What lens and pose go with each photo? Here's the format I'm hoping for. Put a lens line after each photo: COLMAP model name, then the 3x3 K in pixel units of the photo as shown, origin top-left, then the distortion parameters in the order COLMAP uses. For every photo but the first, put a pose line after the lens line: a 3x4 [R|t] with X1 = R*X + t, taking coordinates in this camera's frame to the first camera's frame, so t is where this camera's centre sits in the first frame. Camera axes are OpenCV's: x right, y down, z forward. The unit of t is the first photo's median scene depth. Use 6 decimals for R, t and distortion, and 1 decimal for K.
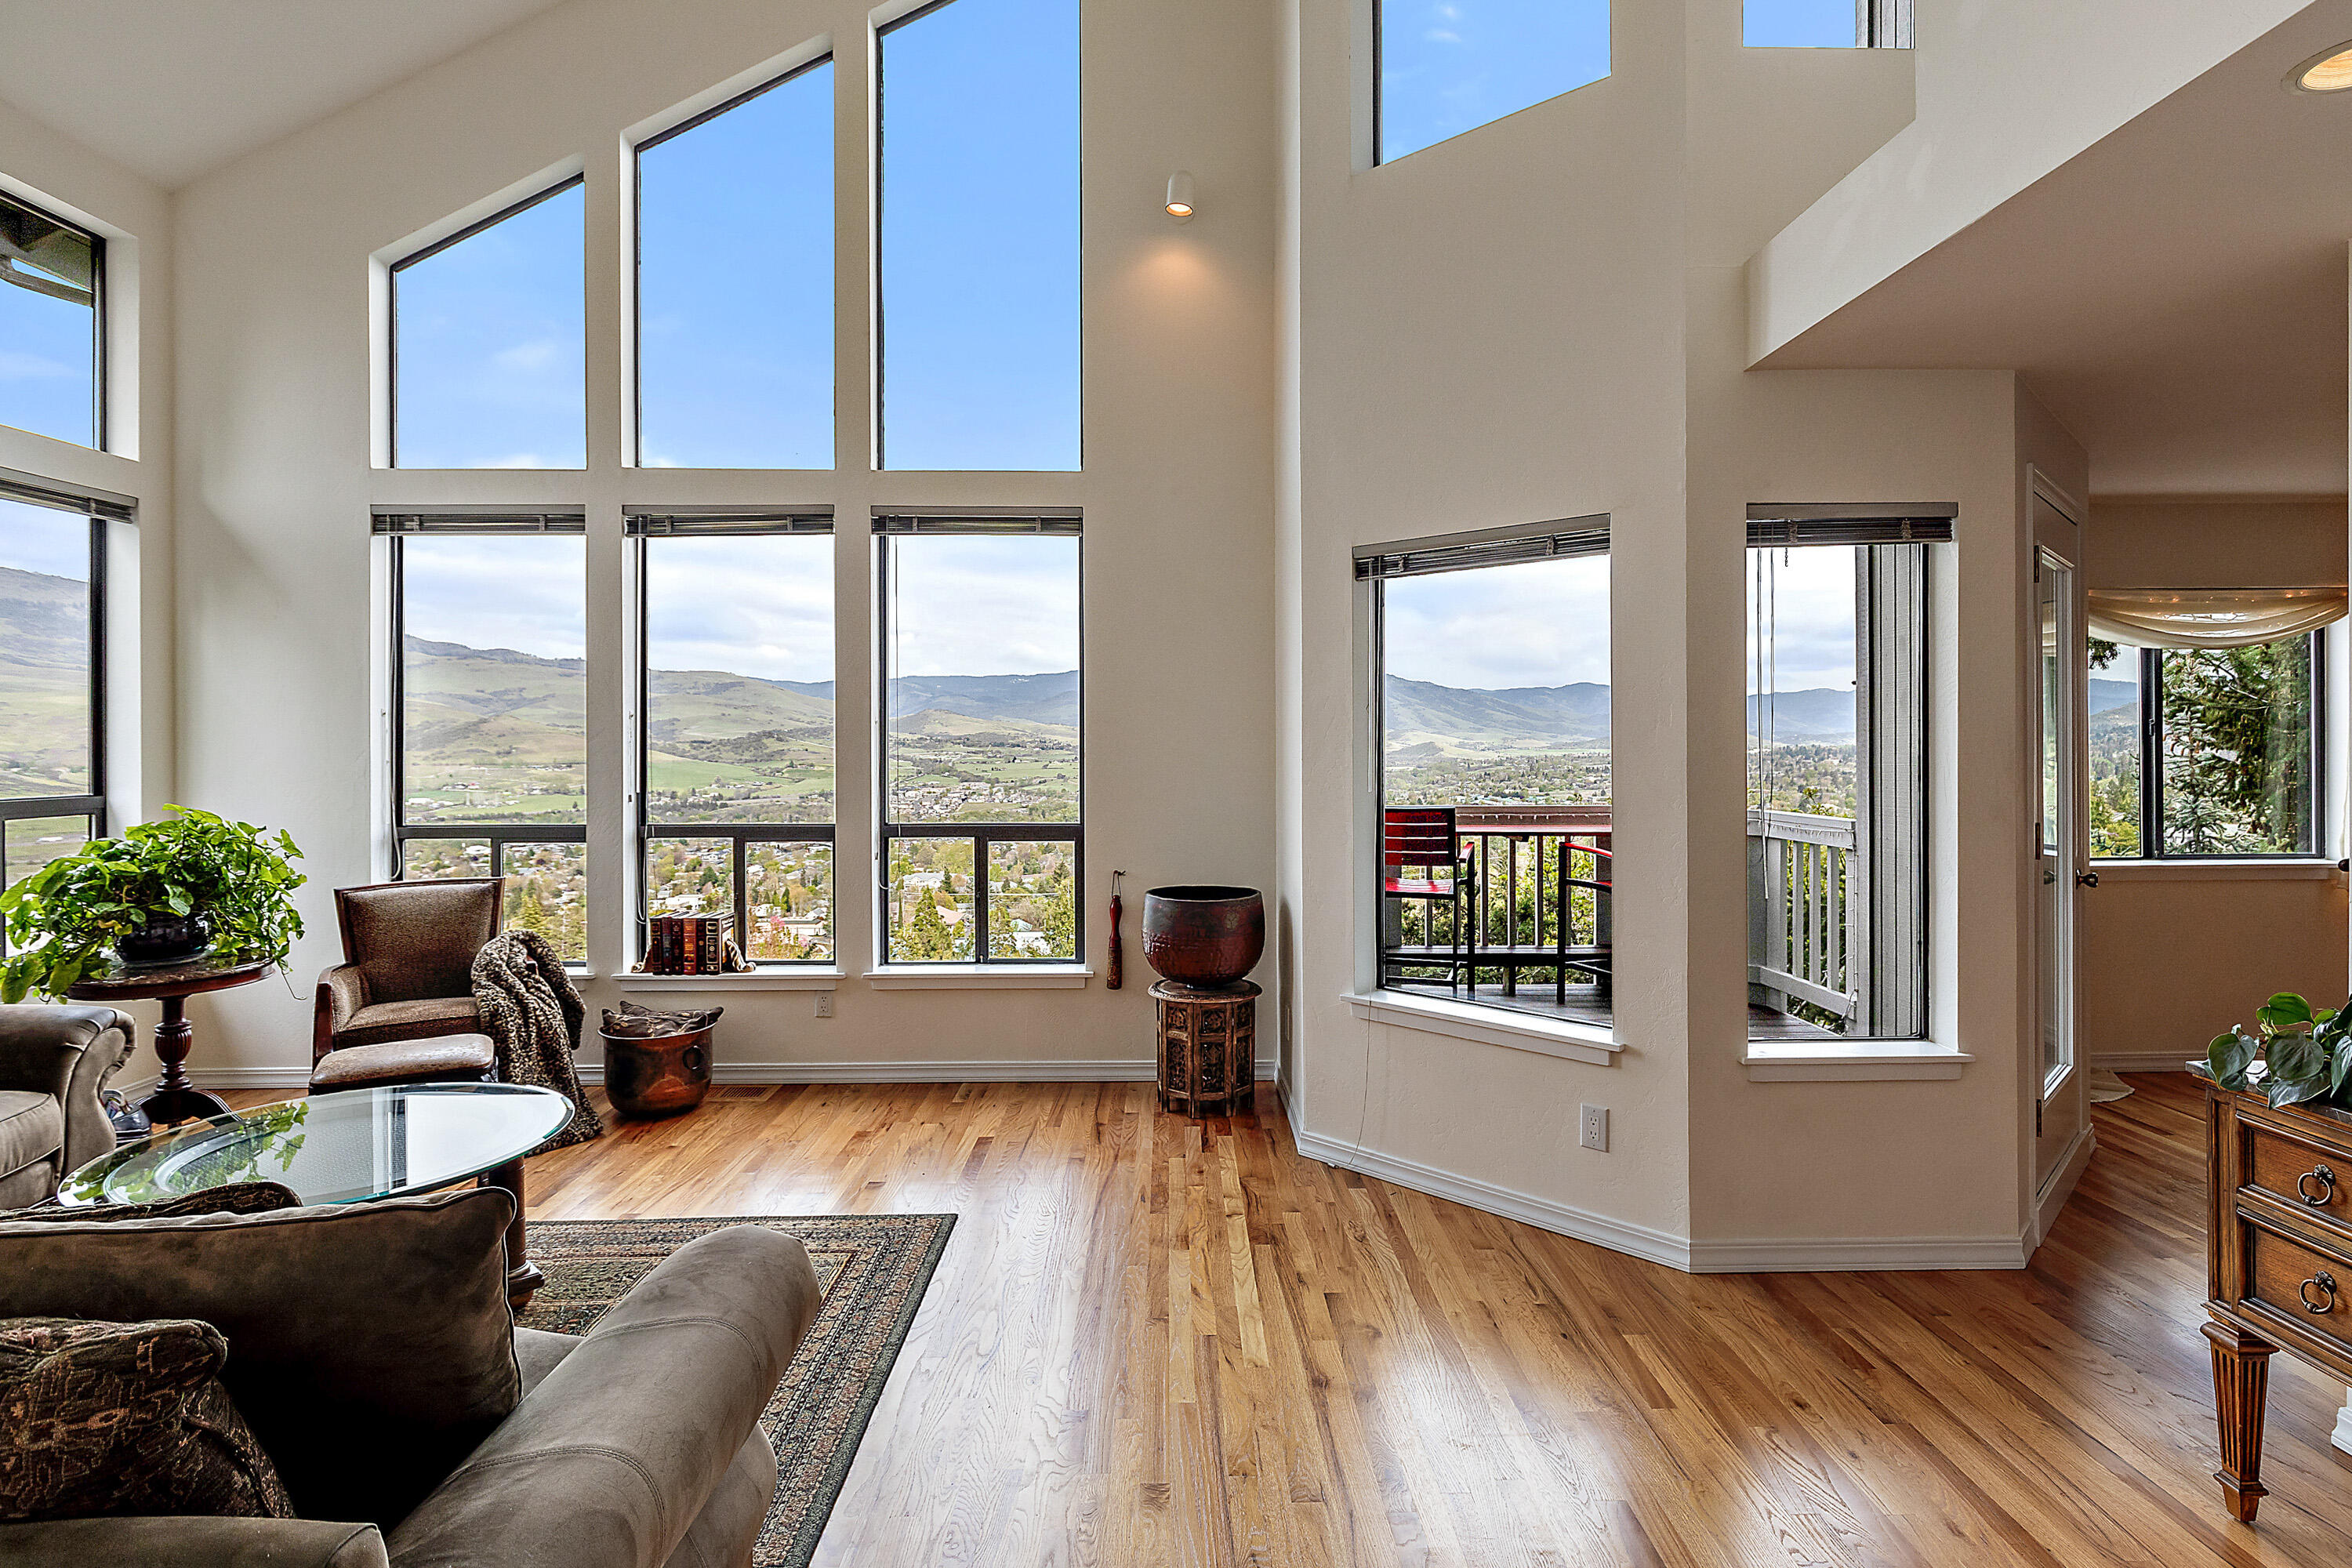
lens RADIAL K [[1194.0, 0, 1179.4], [0, 1194.0, 741.8], [0, 0, 1]] dist [0.000651, 0.000038]
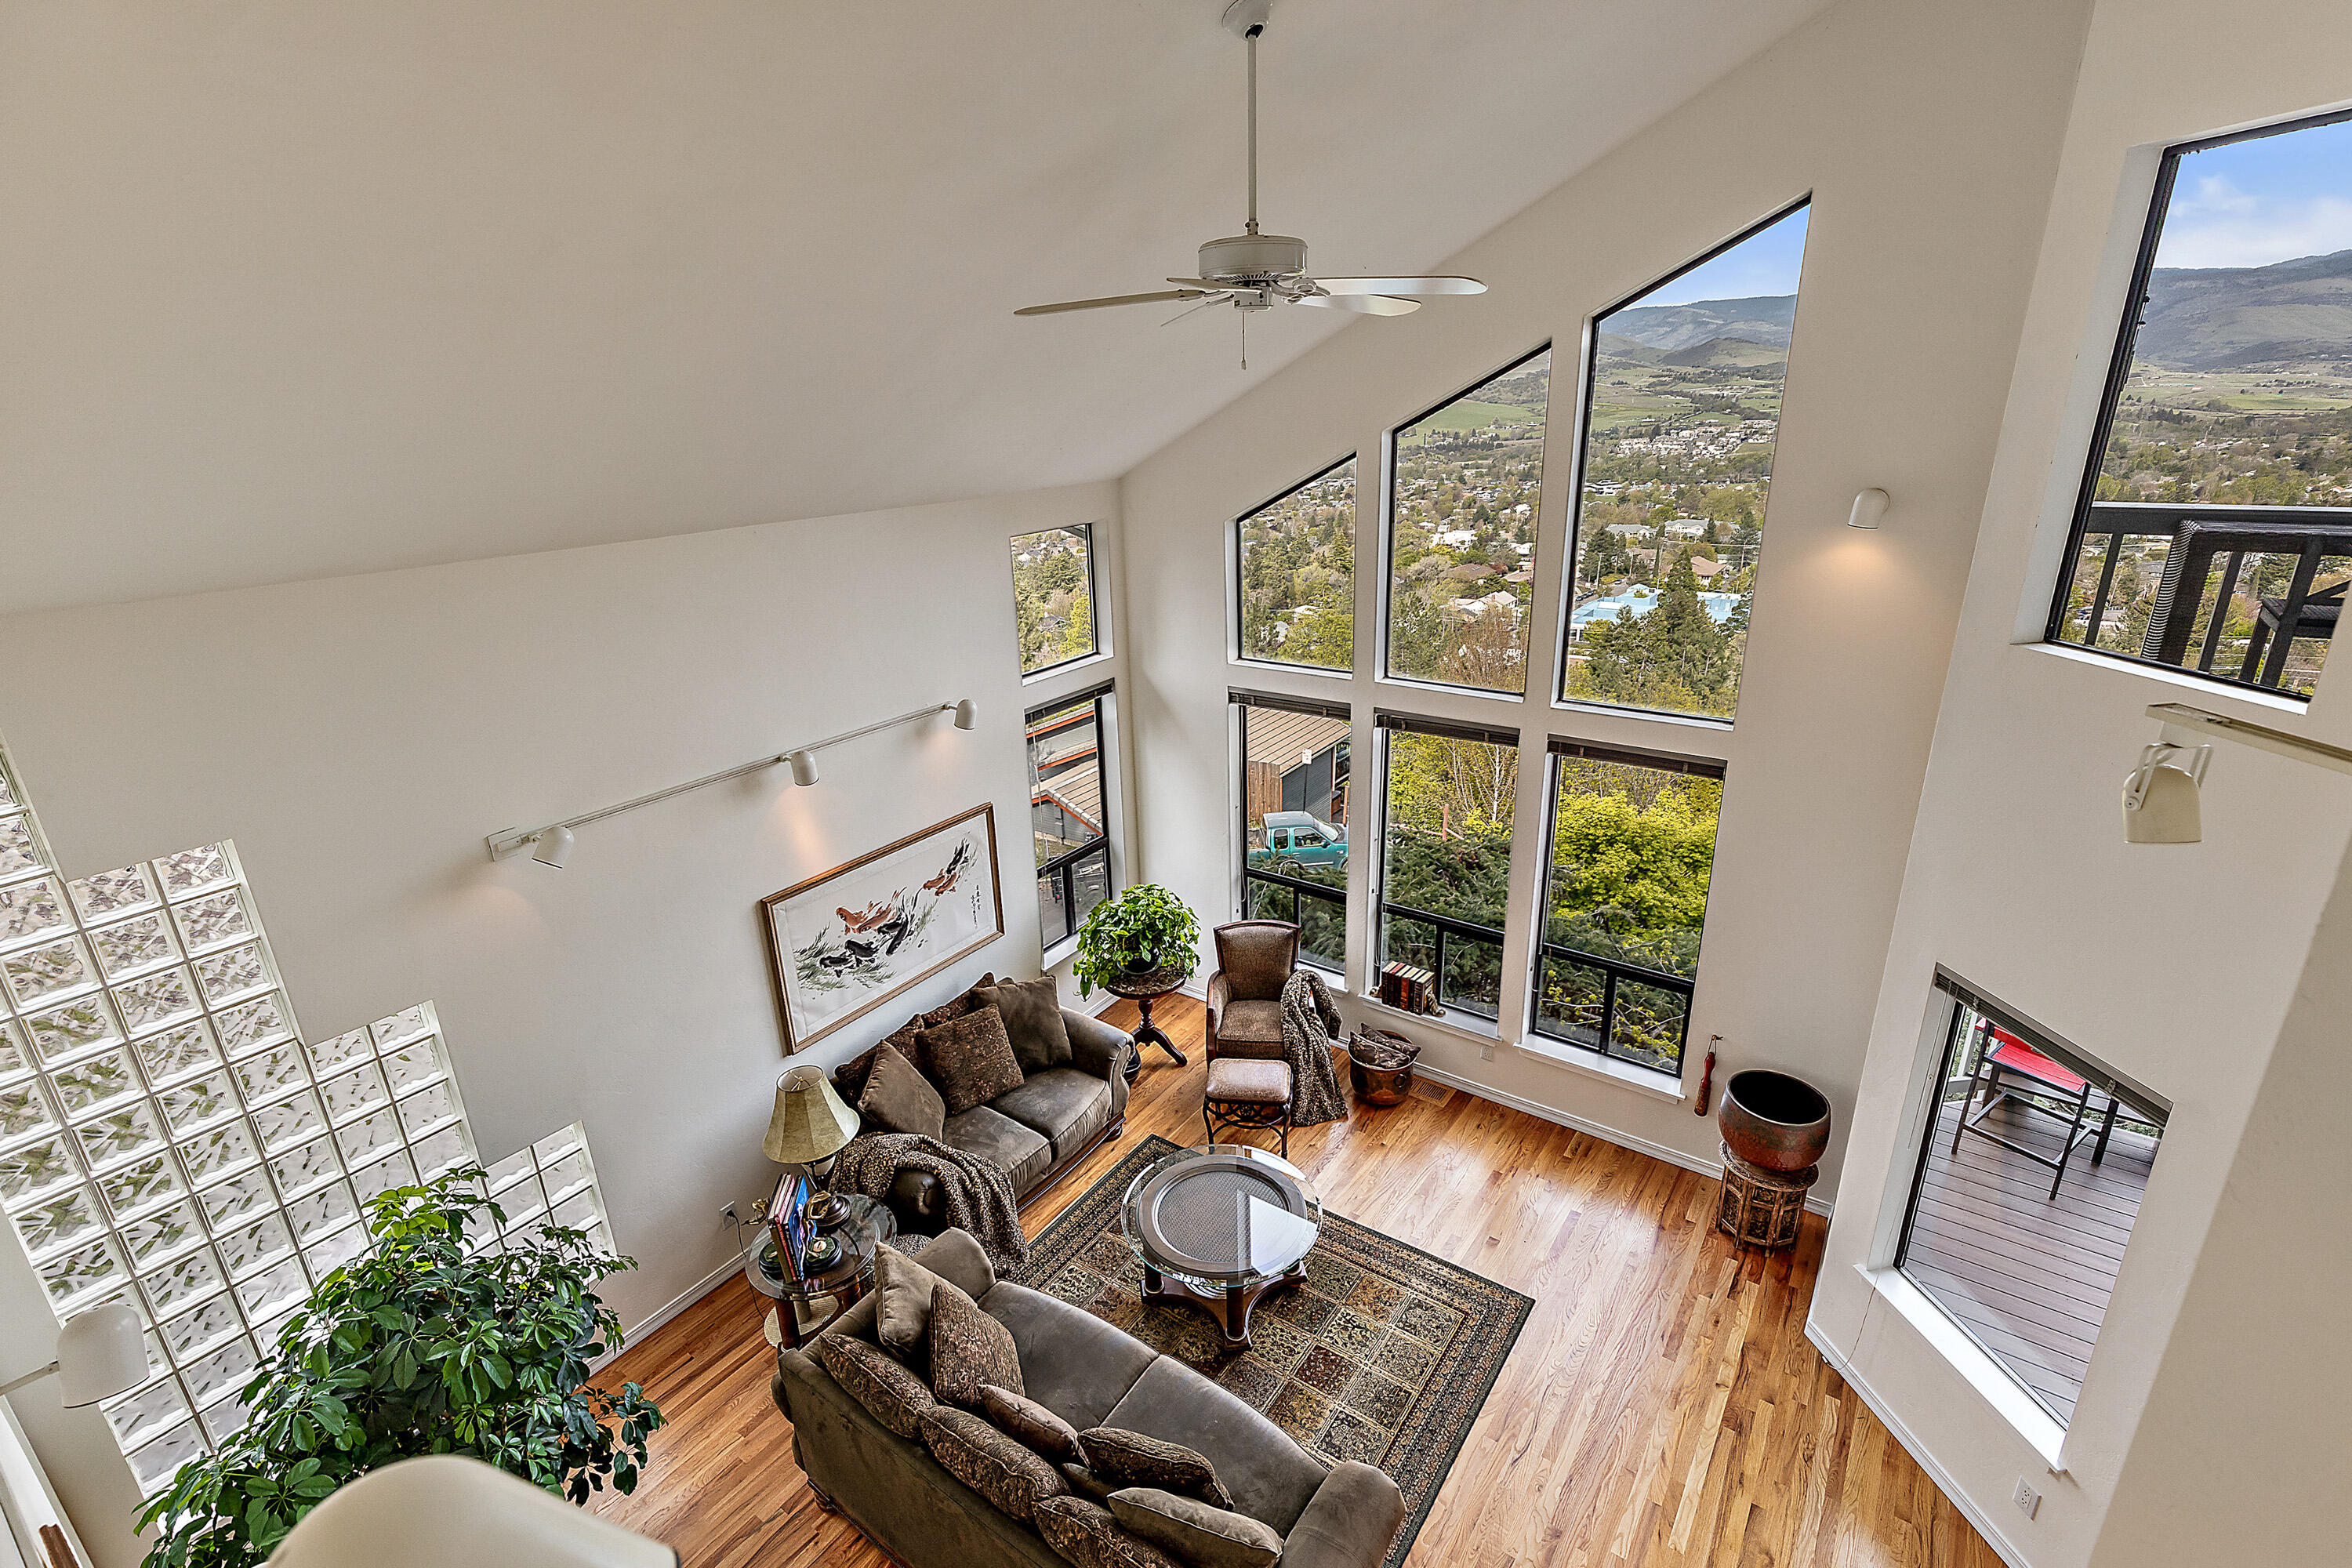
lens RADIAL K [[1082.4, 0, 1188.2], [0, 1082.4, 785.4], [0, 0, 1]] dist [0.011370, -0.000656]
pose [[0.807101, 0.182846, -0.561387, 0.102847], [0.025947, 0.938933, 0.343119, -0.598244], [0.589843, -0.291498, 0.753070, -0.138635]]
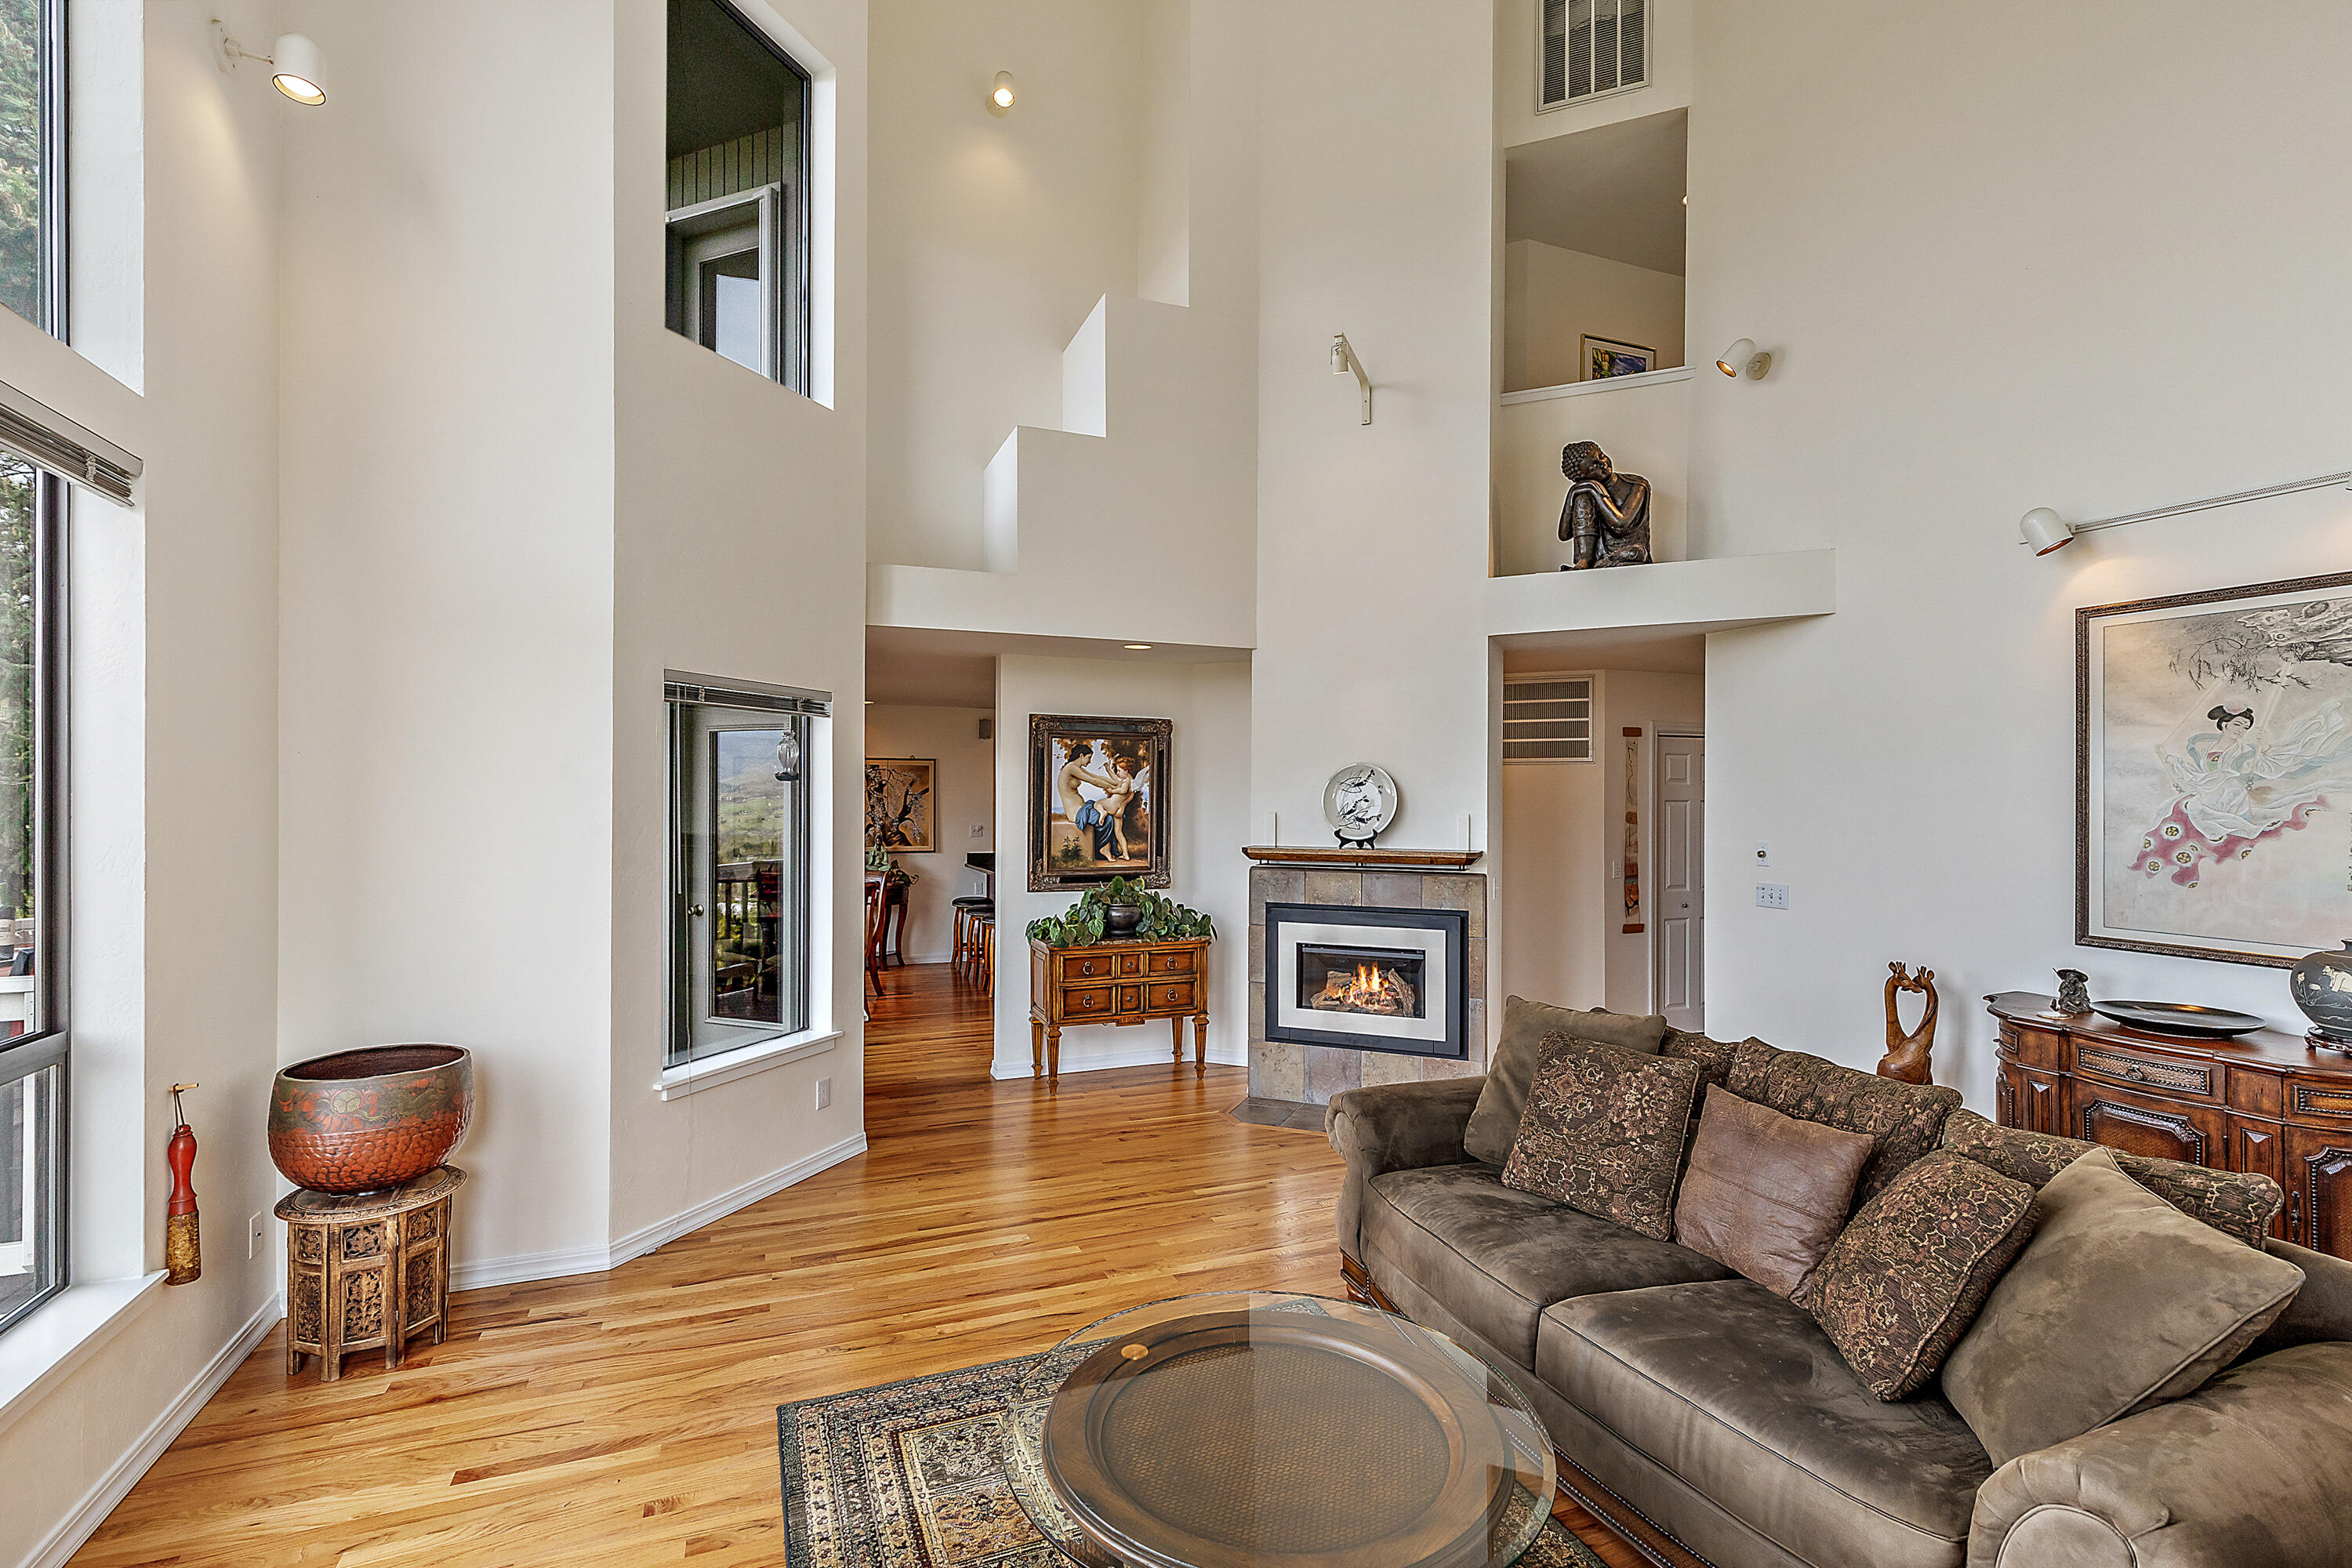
lens RADIAL K [[1067.2, 0, 1176.0], [0, 1067.2, 784.0], [0, 0, 1]] dist [0.010864, -0.000076]
pose [[-0.359185, 0.009724, 0.933216, -0.797435], [-0.003937, 0.999921, -0.011934, -0.041833], [-0.933258, -0.007961, -0.359119, 0.783807]]
